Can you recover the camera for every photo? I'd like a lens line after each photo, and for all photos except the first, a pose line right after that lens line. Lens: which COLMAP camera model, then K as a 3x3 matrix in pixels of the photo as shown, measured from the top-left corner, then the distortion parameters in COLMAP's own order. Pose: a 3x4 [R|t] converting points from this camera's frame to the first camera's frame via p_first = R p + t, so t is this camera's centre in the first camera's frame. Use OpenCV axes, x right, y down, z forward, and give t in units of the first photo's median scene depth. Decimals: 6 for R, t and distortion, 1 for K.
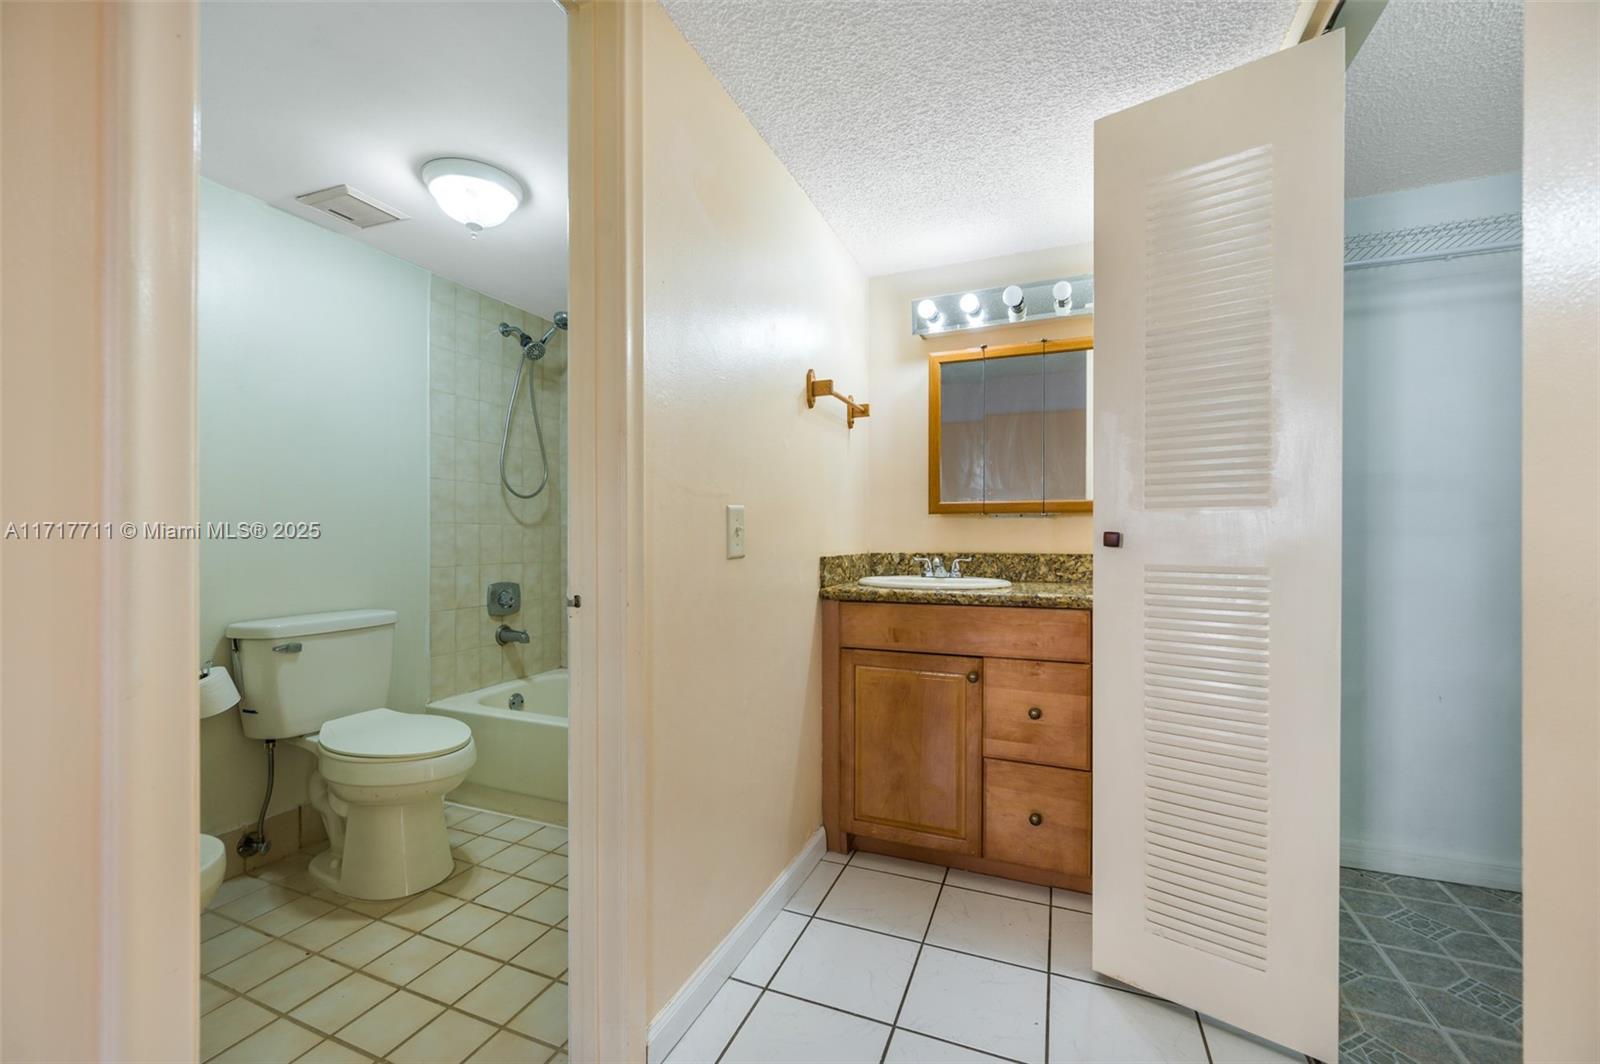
lens RADIAL K [[631.9, 0, 800.0], [0, 631.9, 532.0], [0, 0, 1]] dist [0.002444, 0.000121]
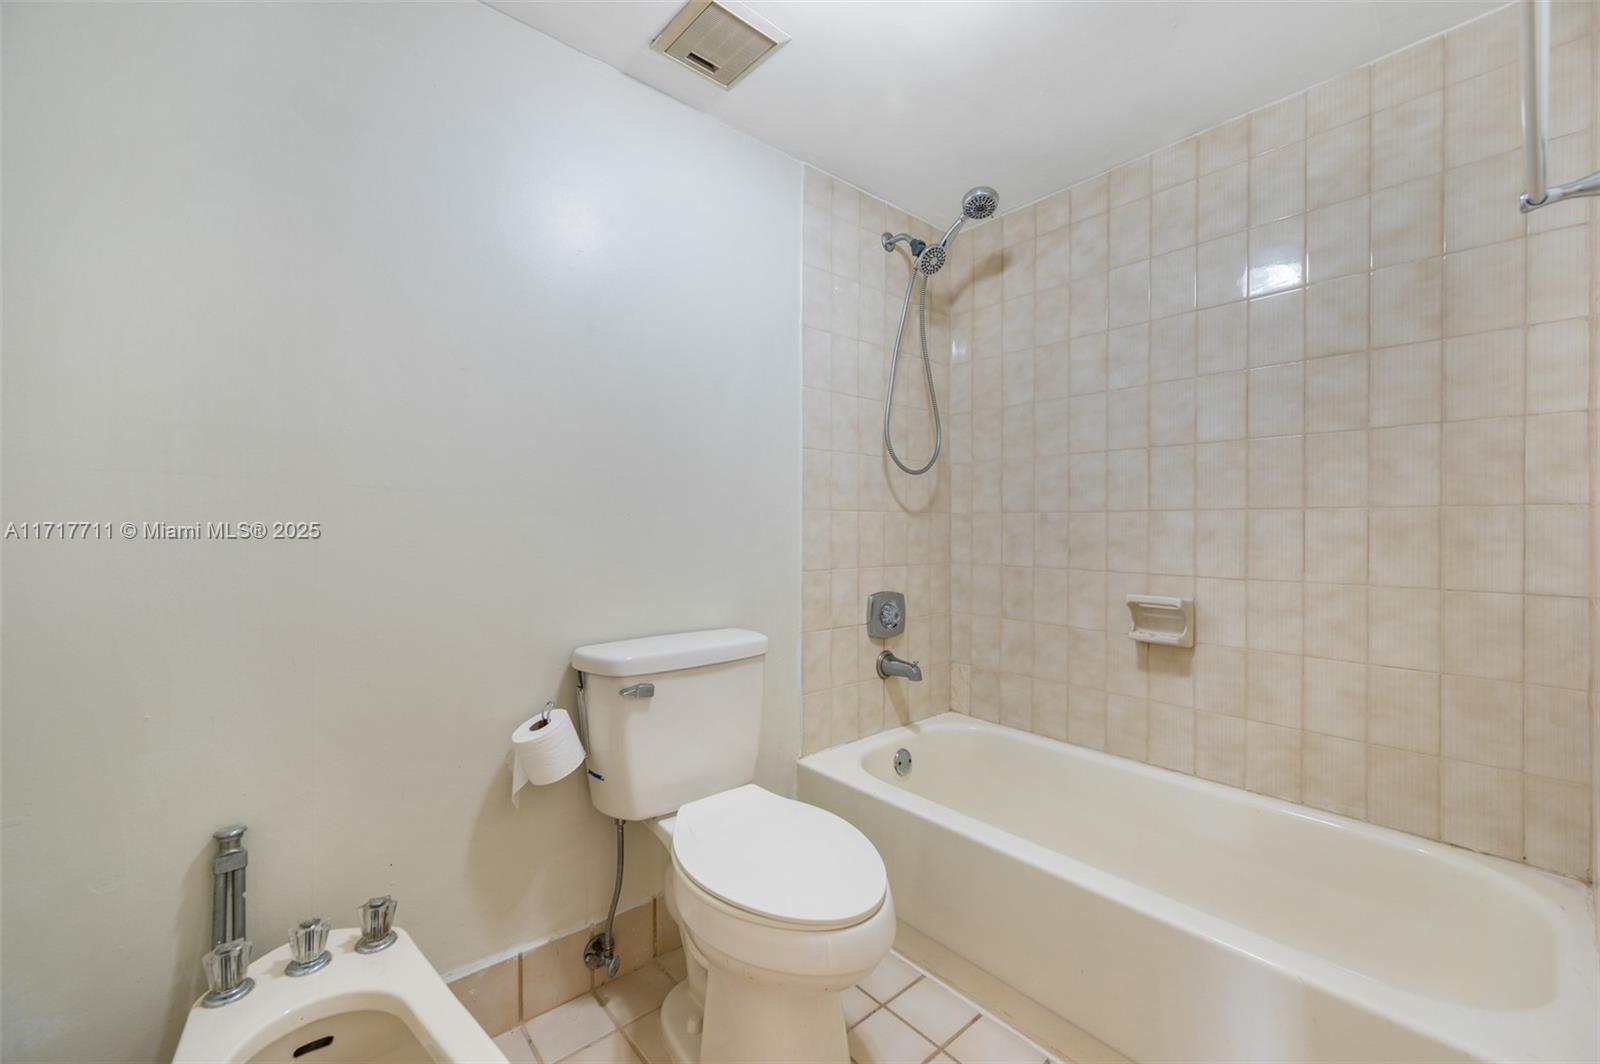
lens RADIAL K [[631.9, 0, 800.0], [0, 631.9, 532.0], [0, 0, 1]] dist [0.002444, 0.000121]
pose [[0.889533, 0.012609, -0.456696, -0.231508], [-0.004708, 0.999819, 0.018435, -0.001477], [0.456846, -0.014248, 0.889432, 0.320464]]
